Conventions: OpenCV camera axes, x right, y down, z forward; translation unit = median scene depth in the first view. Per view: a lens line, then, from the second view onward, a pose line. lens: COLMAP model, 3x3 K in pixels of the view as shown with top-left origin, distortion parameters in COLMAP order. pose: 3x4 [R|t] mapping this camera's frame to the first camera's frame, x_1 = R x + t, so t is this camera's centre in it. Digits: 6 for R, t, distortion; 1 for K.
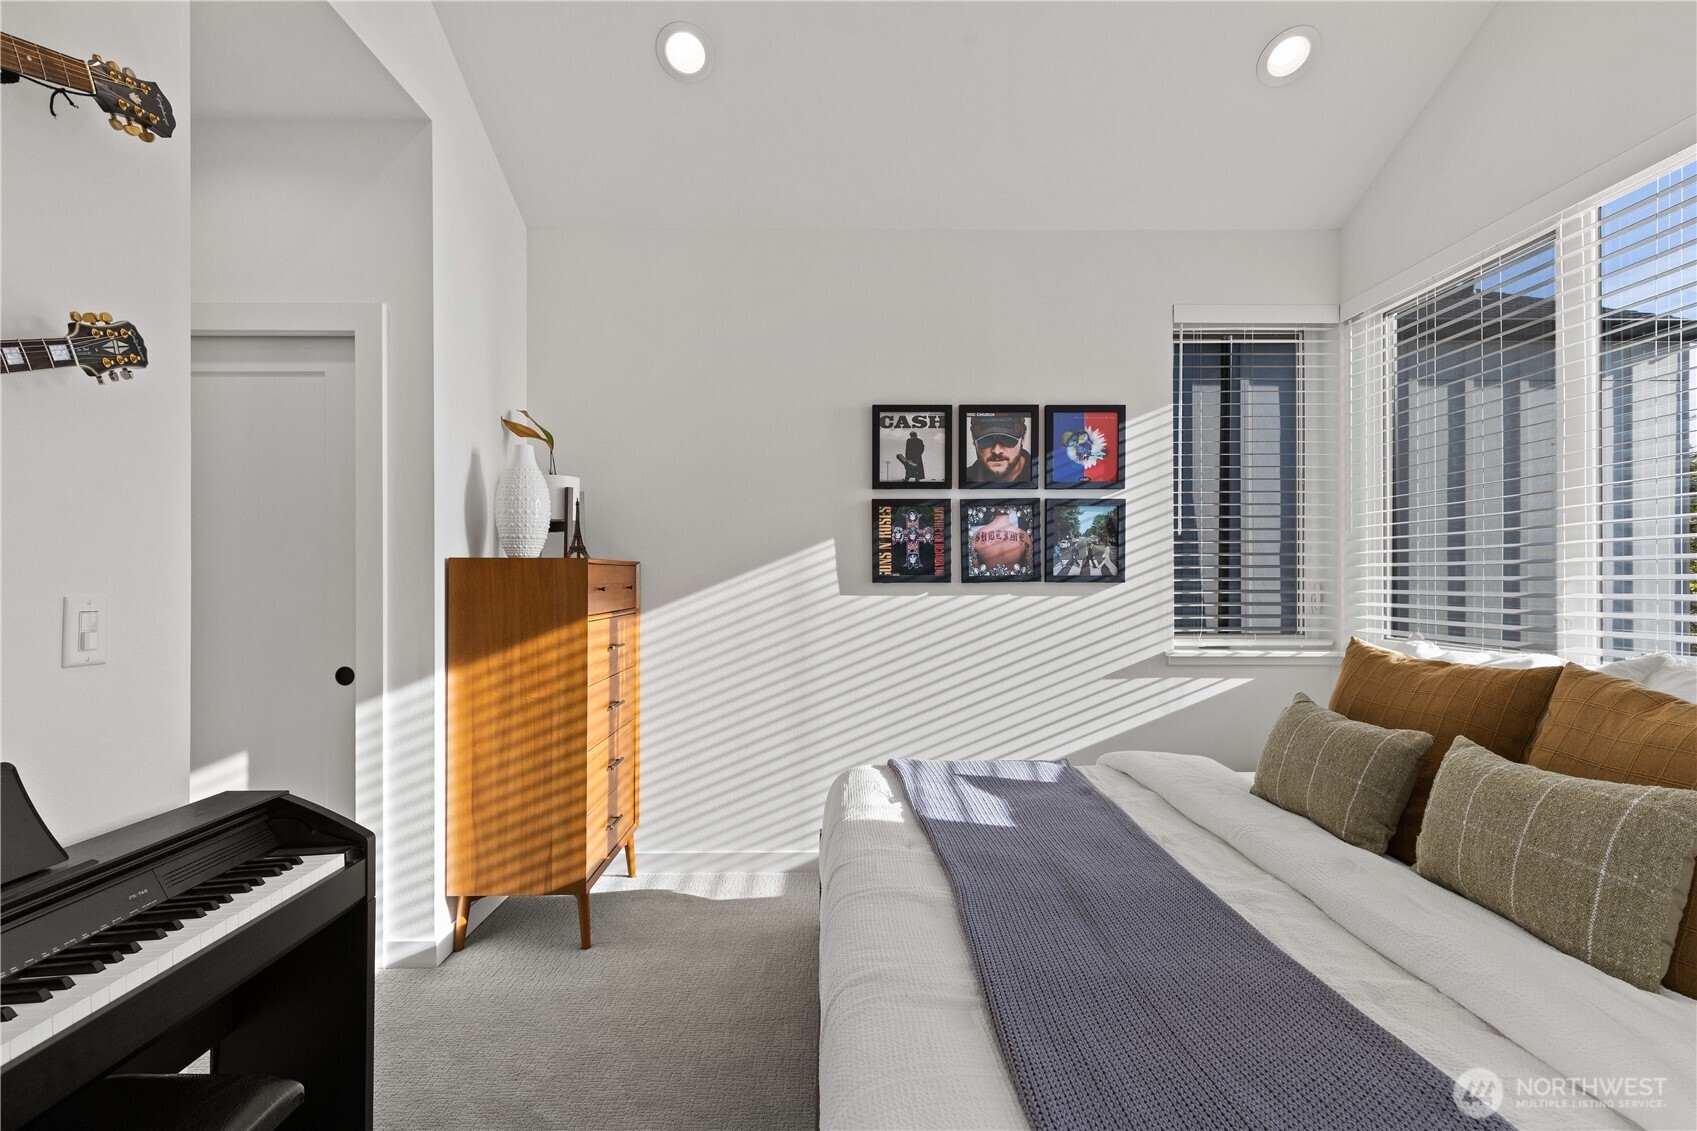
lens RADIAL K [[774.8, 0, 848.4], [0, 774.8, 565.1], [0, 0, 1]] dist [0.015783, -0.002596]
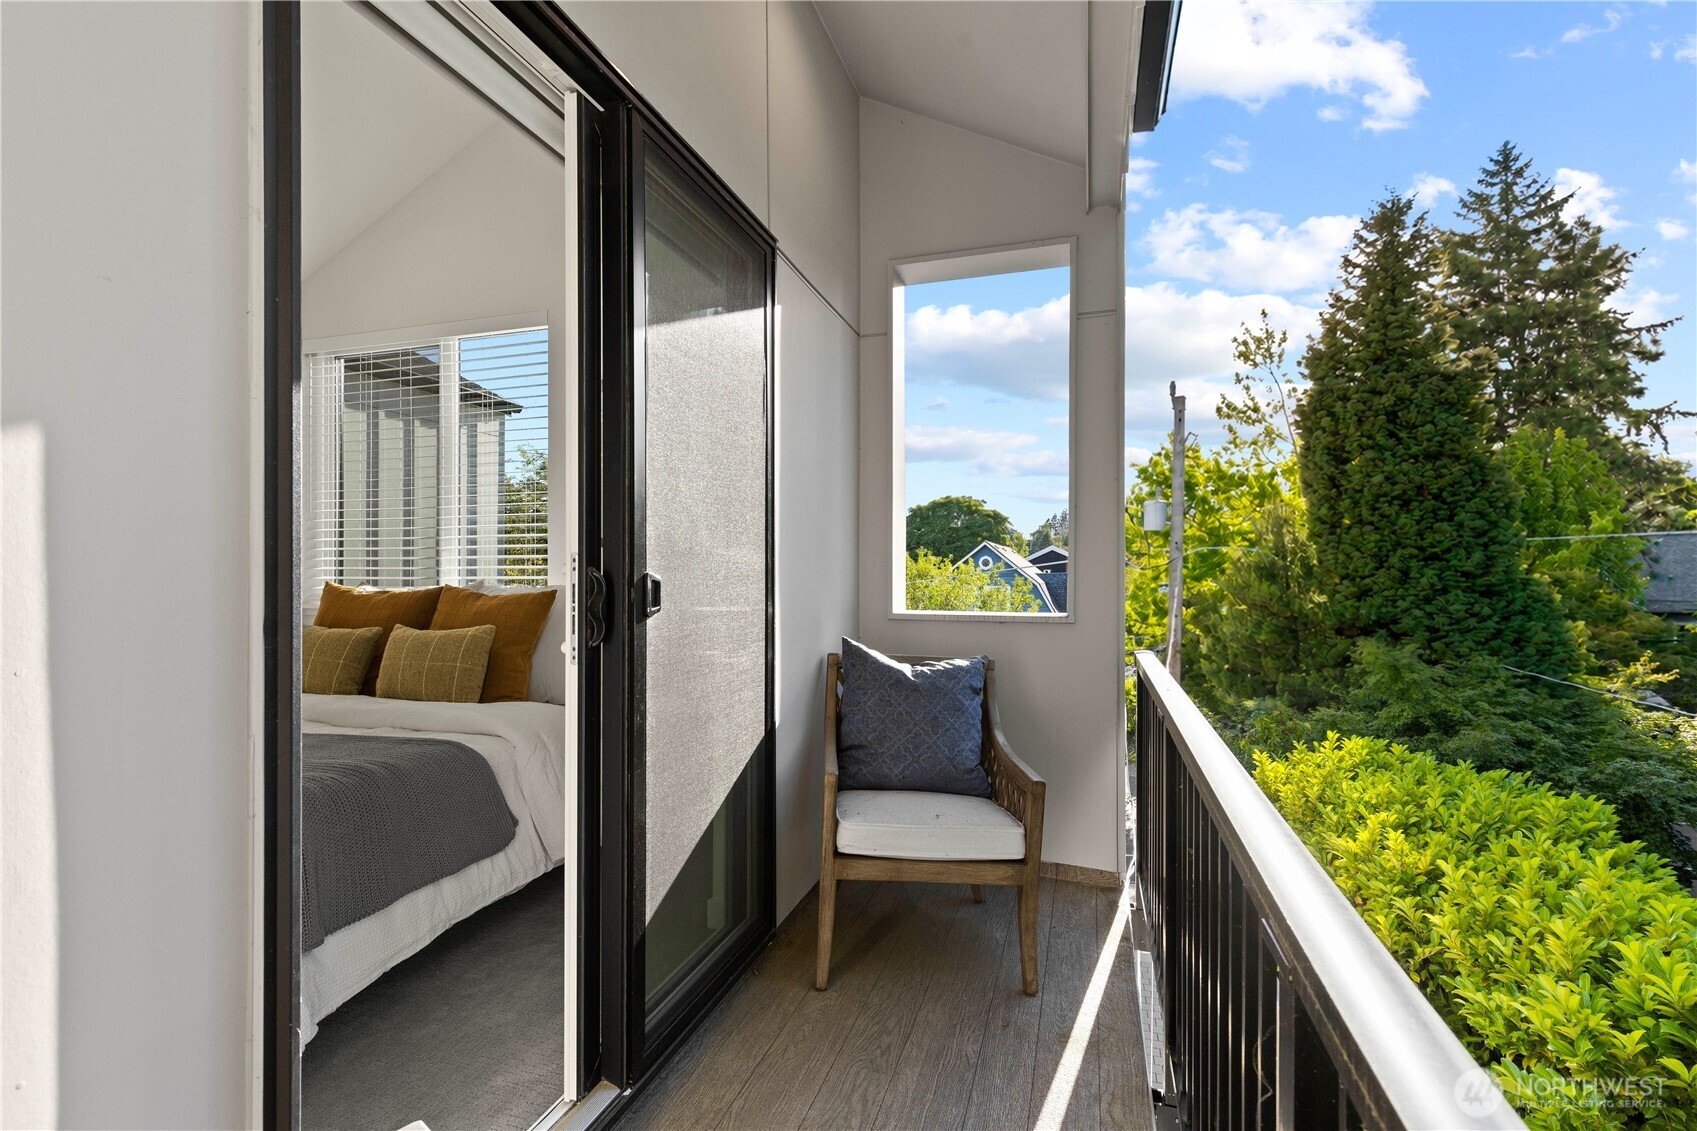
lens RADIAL K [[774.8, 0, 849.9], [0, 774.8, 565.7], [0, 0, 1]] dist [0.015783, -0.002596]
pose [[0.332202, 0.008437, 0.943170, -0.622430], [-0.014810, 0.999883, -0.003727, 0.073900], [-0.943092, -0.012730, 0.332288, -0.641958]]
